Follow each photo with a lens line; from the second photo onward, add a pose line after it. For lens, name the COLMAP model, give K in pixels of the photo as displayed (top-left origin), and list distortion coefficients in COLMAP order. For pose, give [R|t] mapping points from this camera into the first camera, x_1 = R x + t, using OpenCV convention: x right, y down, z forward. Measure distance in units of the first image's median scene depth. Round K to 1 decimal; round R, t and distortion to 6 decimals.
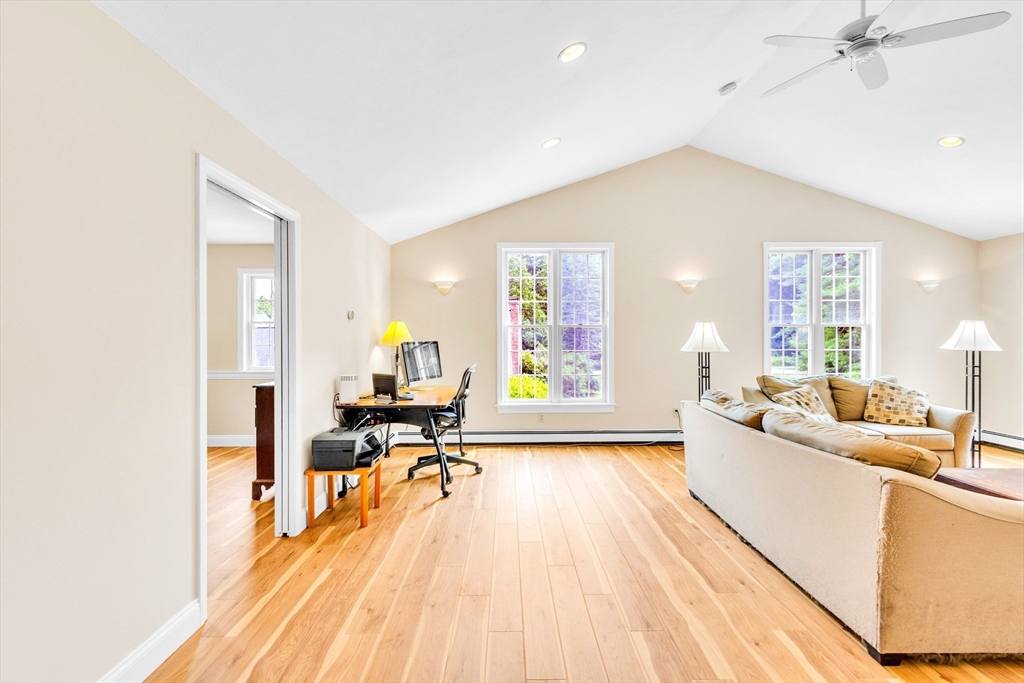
lens RADIAL K [[473.6, 0, 508.9], [0, 473.6, 341.5], [0, 0, 1]] dist [0.006423, -0.001923]
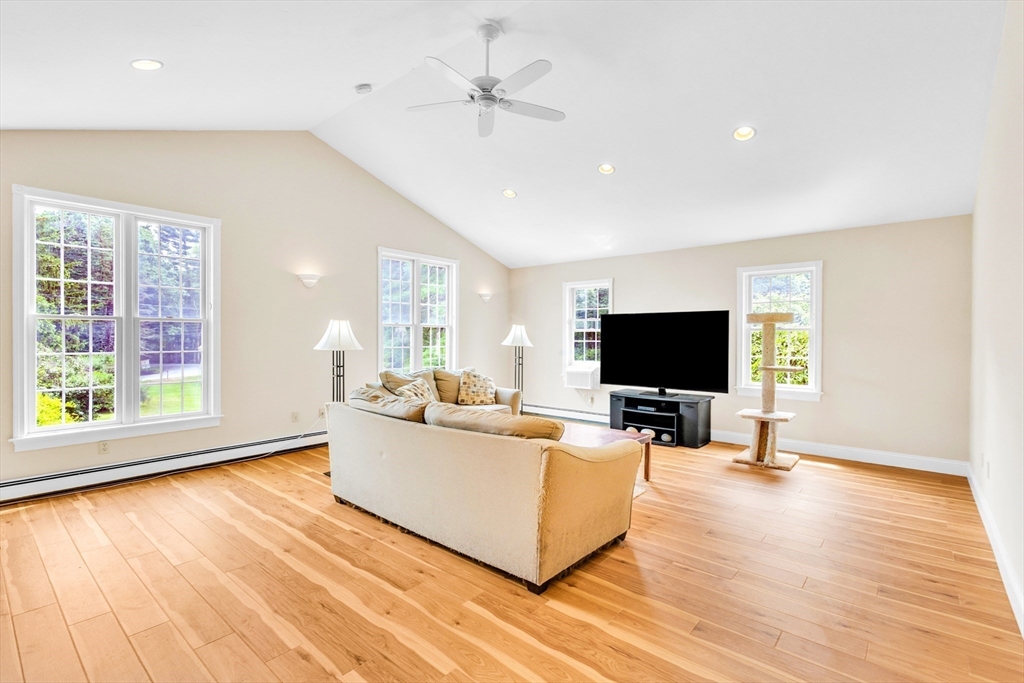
lens RADIAL K [[473.6, 0, 512.9], [0, 473.6, 341.7], [0, 0, 1]] dist [0.006423, -0.001923]
pose [[0.650911, -0.002697, 0.759150, -0.105662], [-0.000065, 0.999993, 0.003608, 0.000413], [-0.759154, -0.002398, 0.650906, 0.111041]]
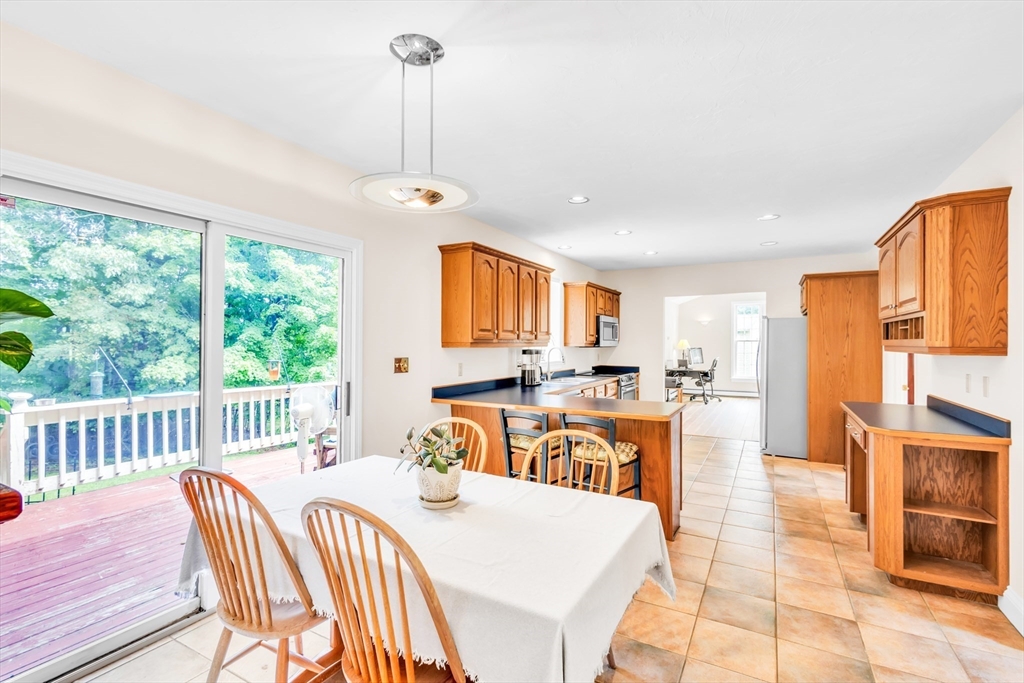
lens RADIAL K [[473.6, 0, 510.2], [0, 473.6, 344.0], [0, 0, 1]] dist [0.006423, -0.001923]
pose [[0.870213, -0.004014, -0.492659, 0.236614], [-0.000446, 0.999960, -0.008936, 0.001855], [0.492675, 0.007996, 0.870177, -1.971338]]
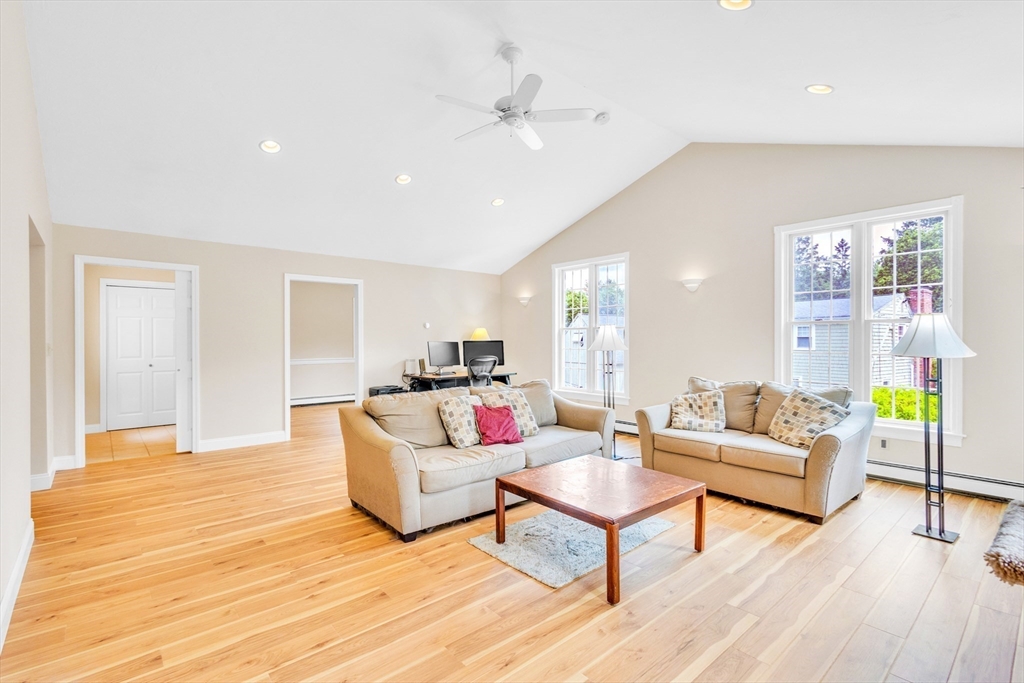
lens RADIAL K [[473.6, 0, 520.3], [0, 473.6, 340.1], [0, 0, 1]] dist [0.006423, -0.001923]
pose [[0.658743, 0.002555, -0.752364, 1.284132], [-0.000989, 0.999996, 0.002530, -0.008089], [0.752368, -0.000923, 0.658743, 0.106774]]
